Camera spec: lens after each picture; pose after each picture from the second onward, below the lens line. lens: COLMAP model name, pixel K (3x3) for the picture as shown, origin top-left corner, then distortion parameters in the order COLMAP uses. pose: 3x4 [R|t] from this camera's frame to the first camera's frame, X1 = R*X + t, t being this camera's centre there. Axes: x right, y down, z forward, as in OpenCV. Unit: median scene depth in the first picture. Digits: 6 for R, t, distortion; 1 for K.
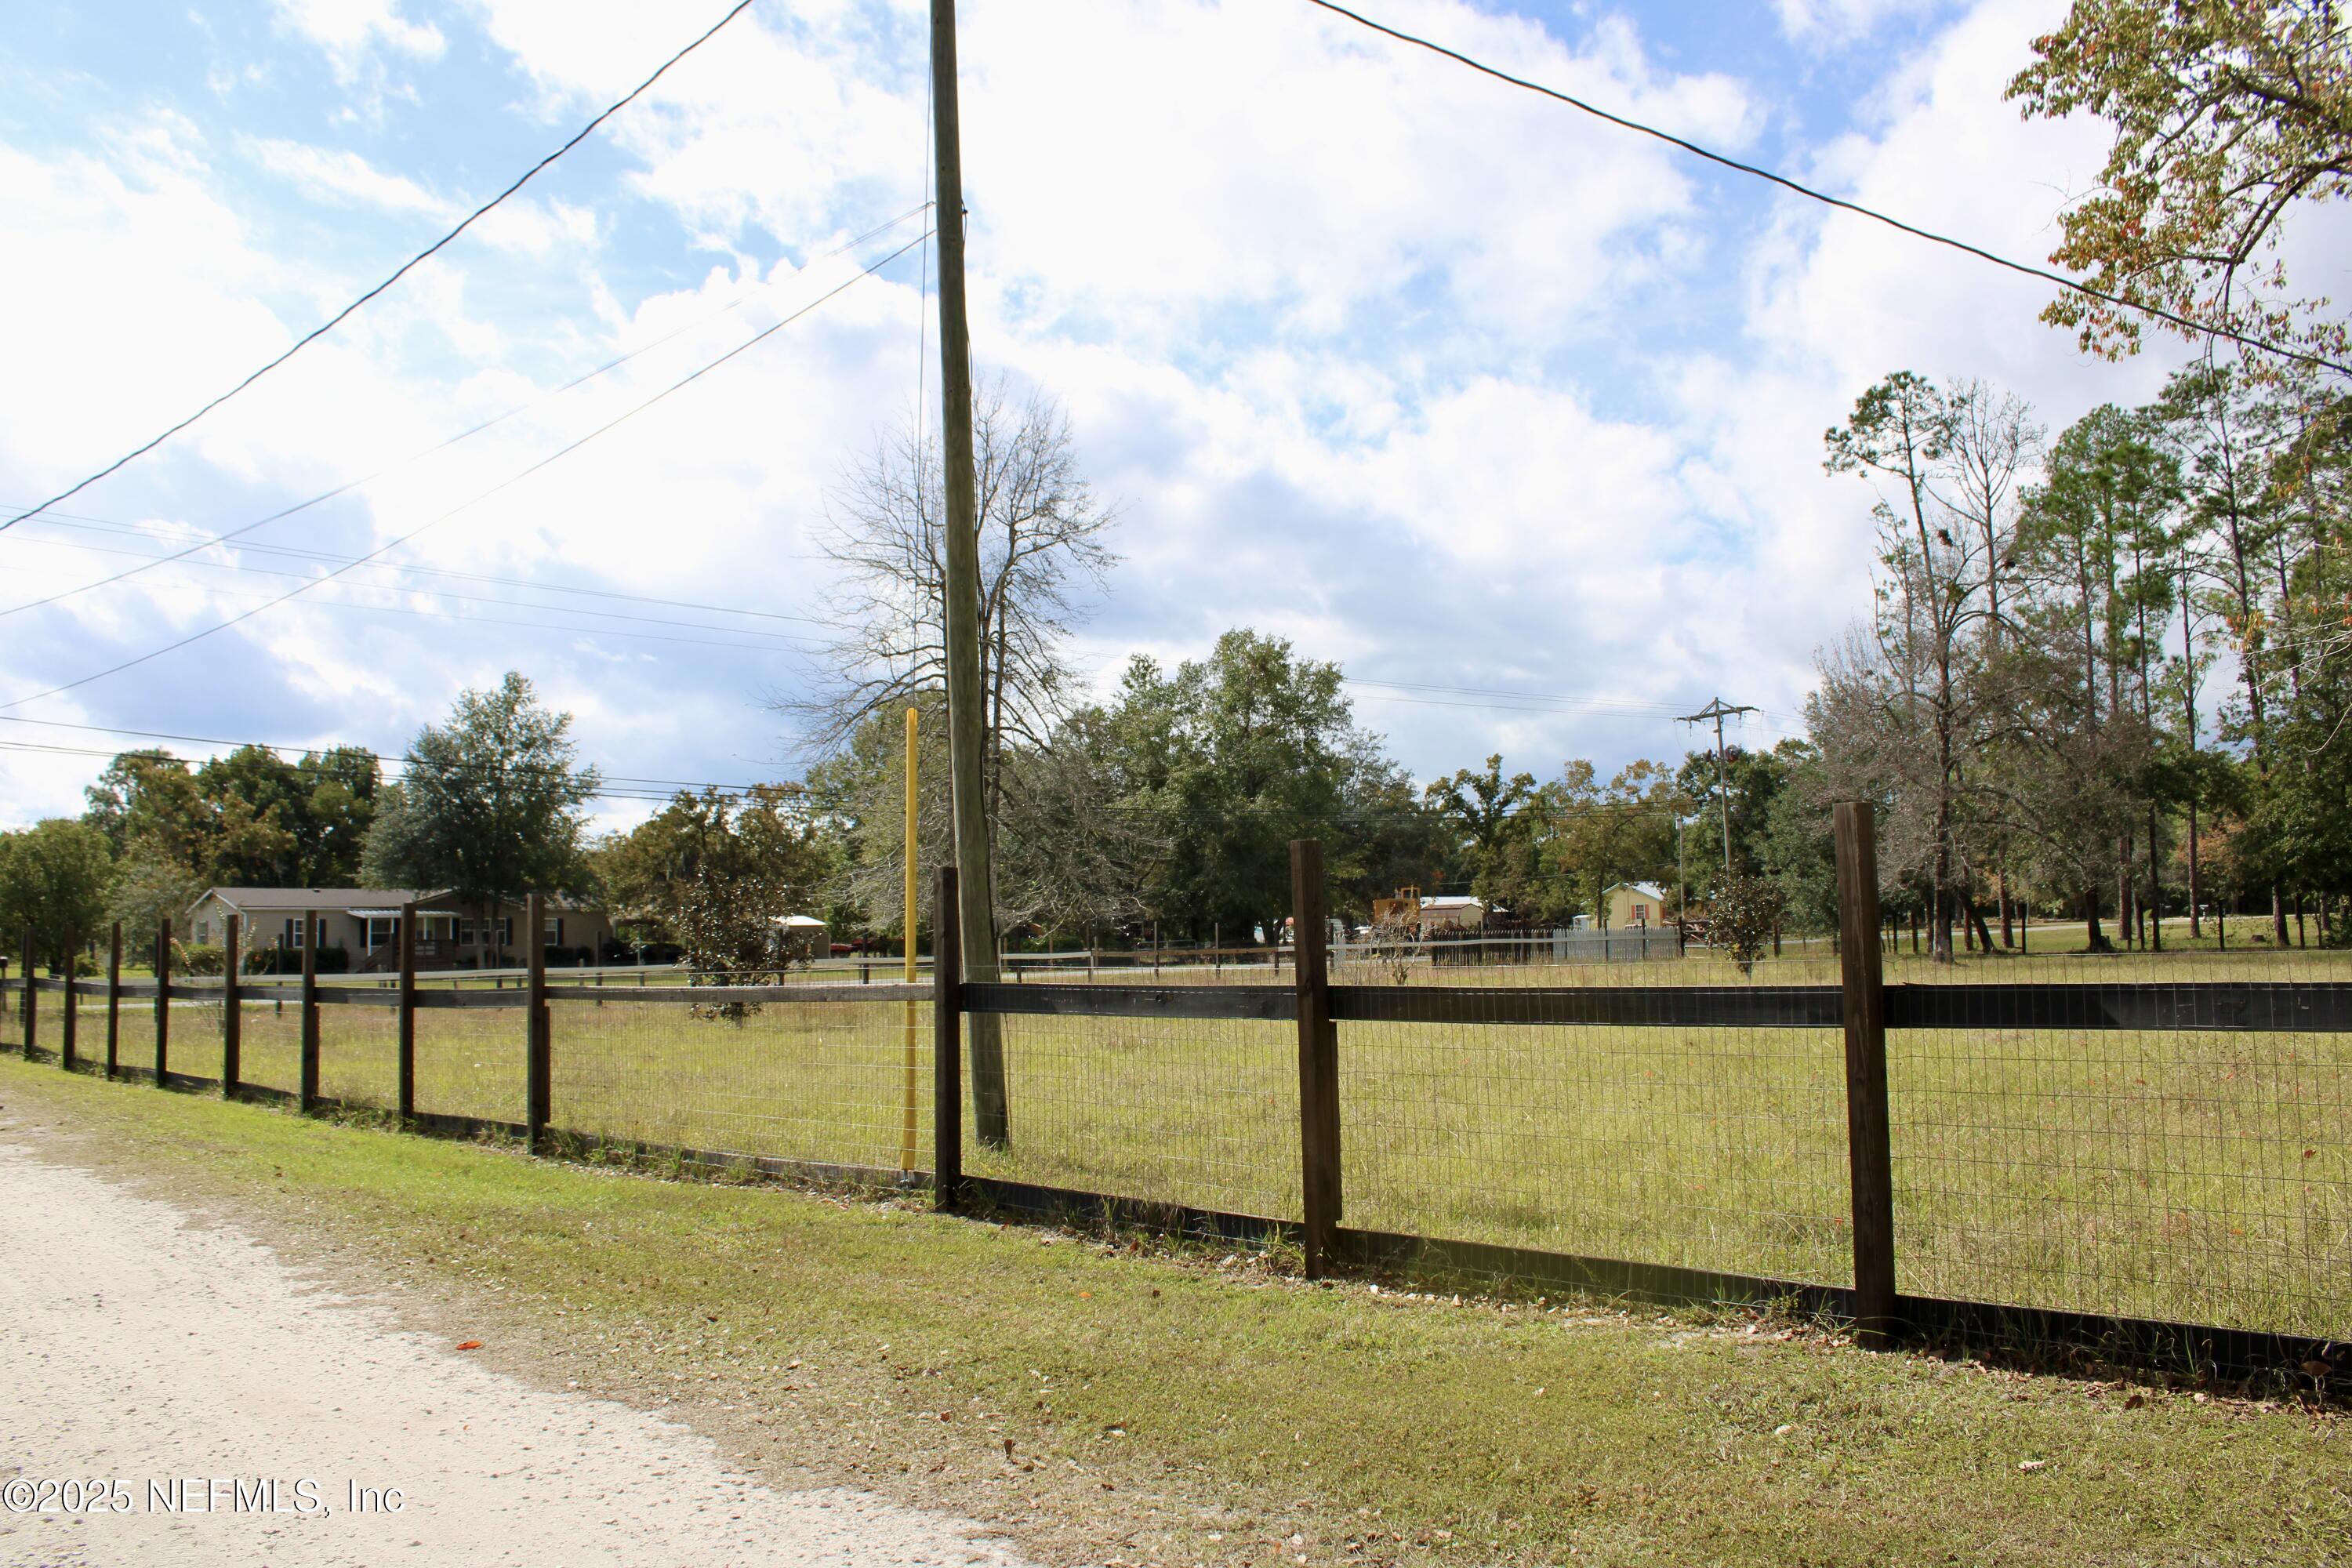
lens RADIAL K [[1944.7, 0, 1179.0], [0, 1944.7, 773.8], [0, 0, 1]] dist [-0.164184, 0.144169]
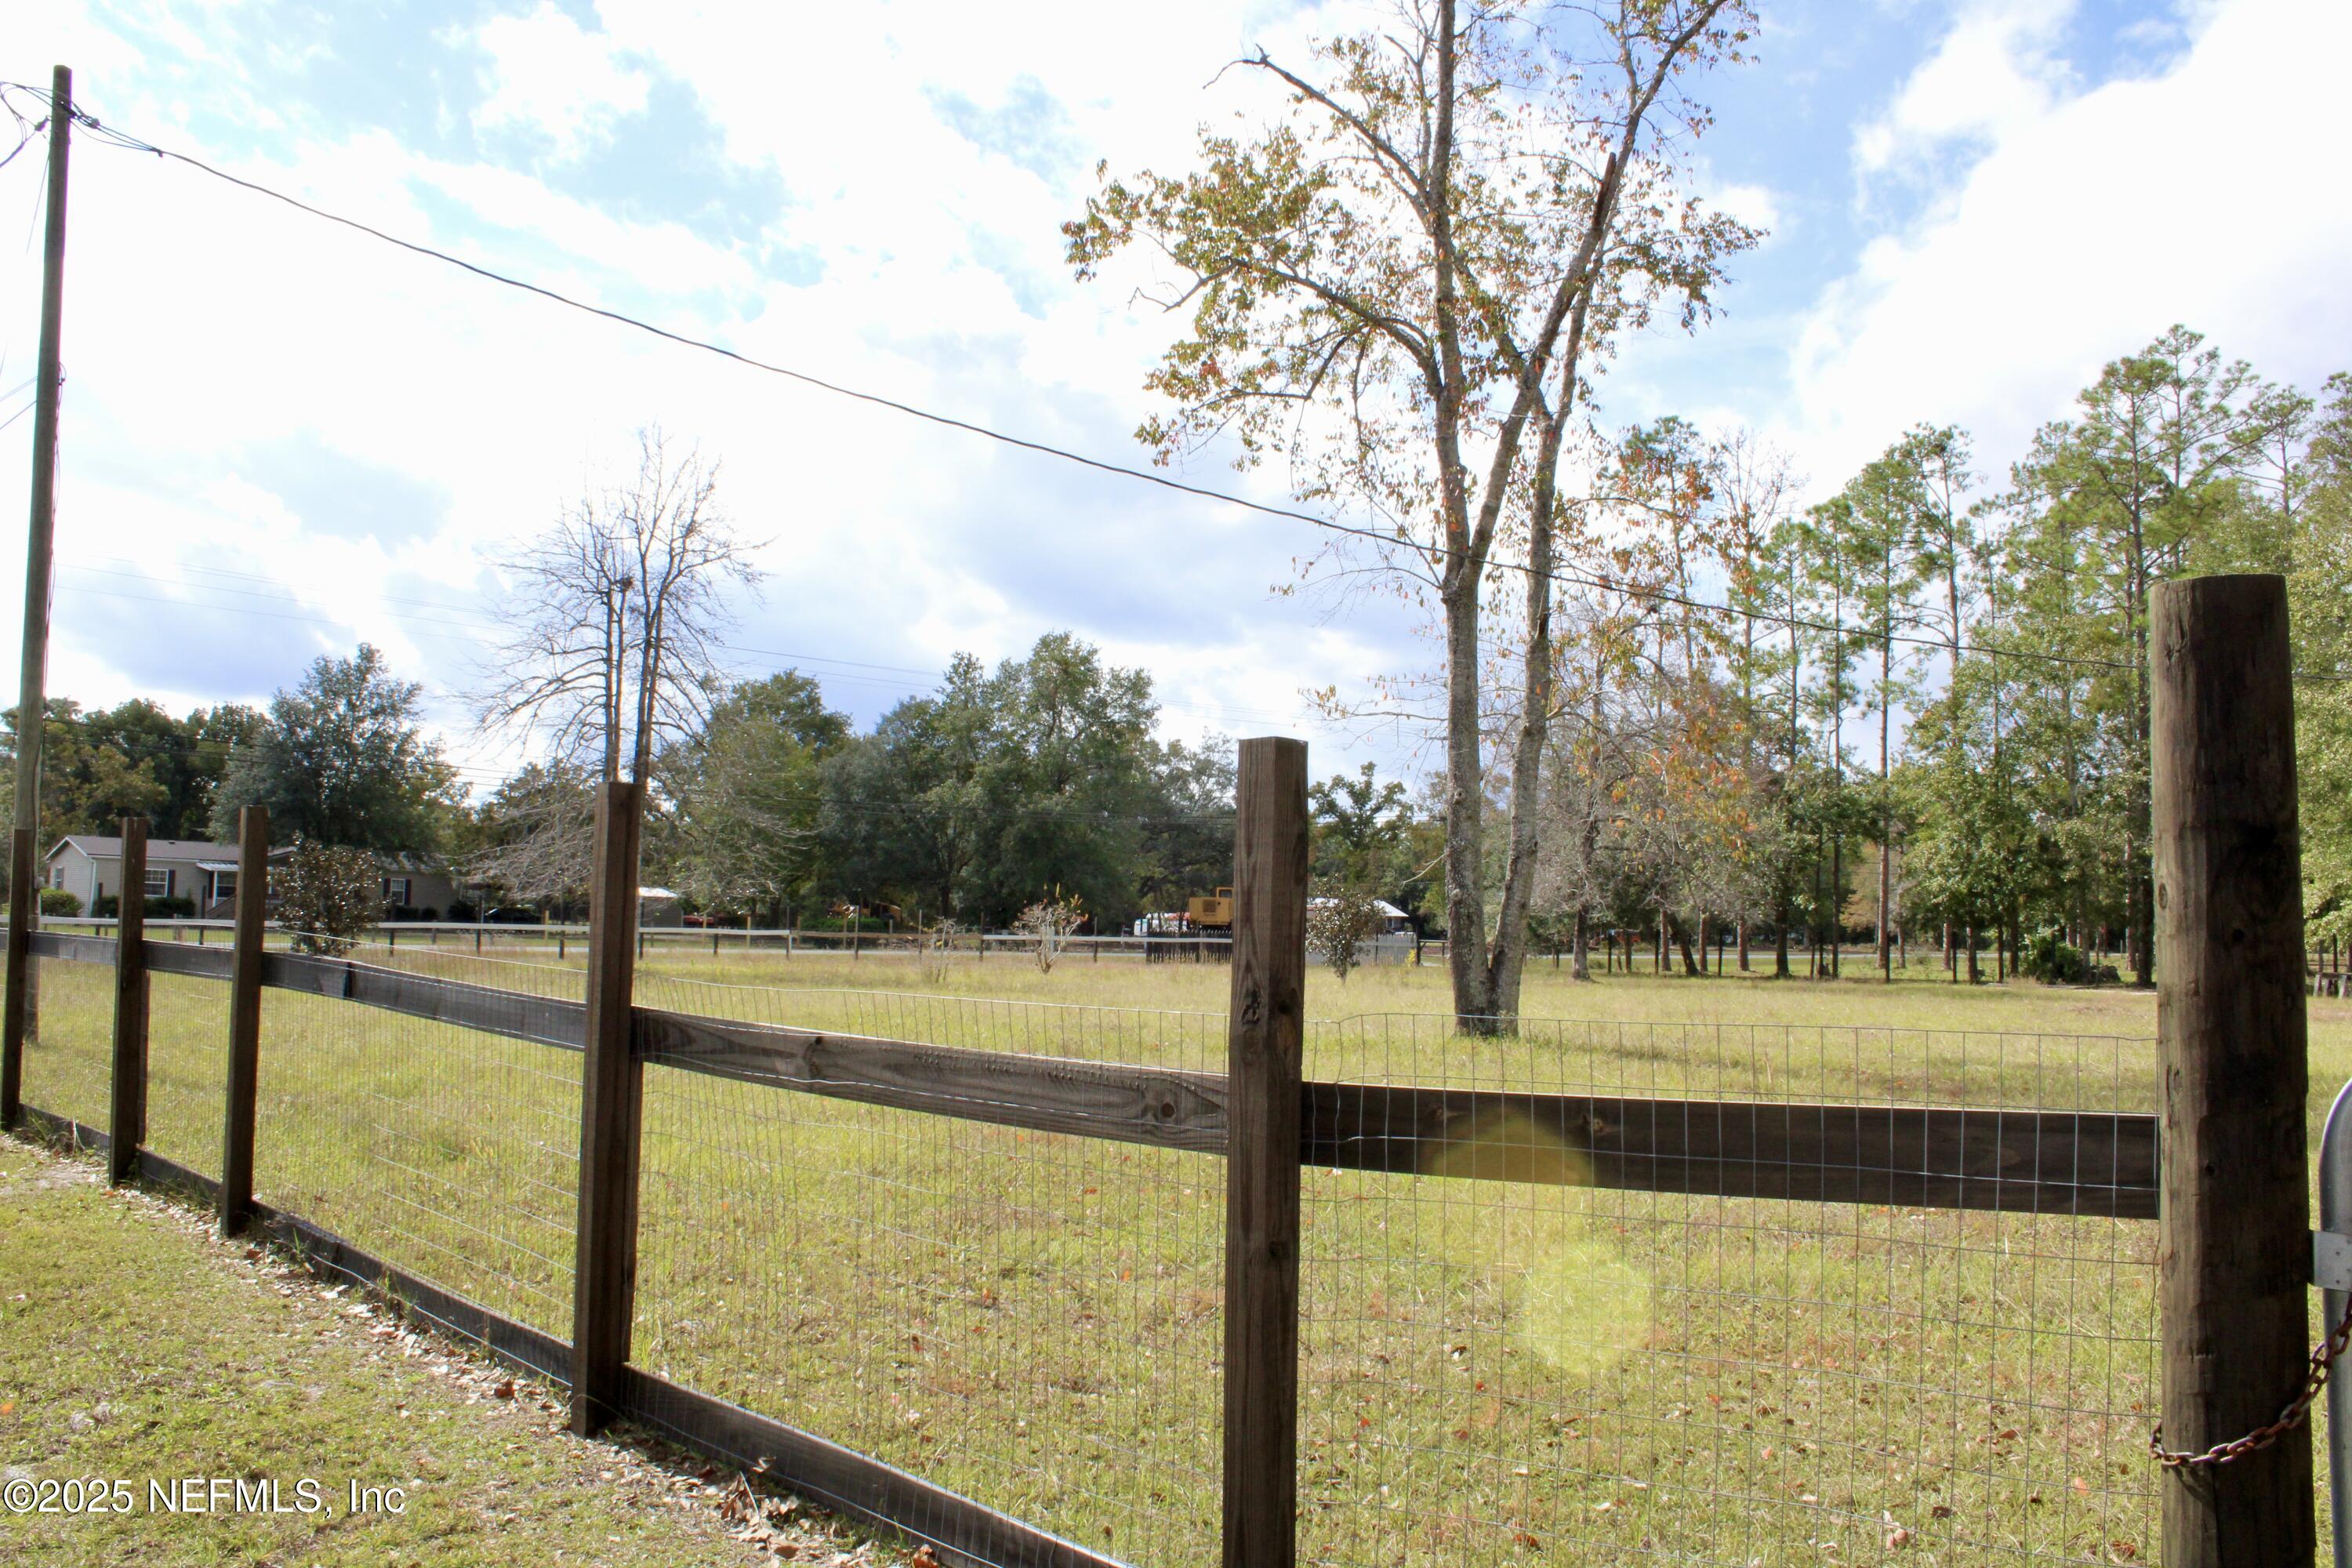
lens RADIAL K [[1944.7, 0, 1170.9], [0, 1944.7, 788.3], [0, 0, 1]] dist [-0.164184, 0.144169]
pose [[0.998918, 0.045768, 0.008294, 0.119549], [-0.045864, 0.998878, 0.011766, -0.007877], [-0.007746, -0.012133, 0.999896, -0.063276]]
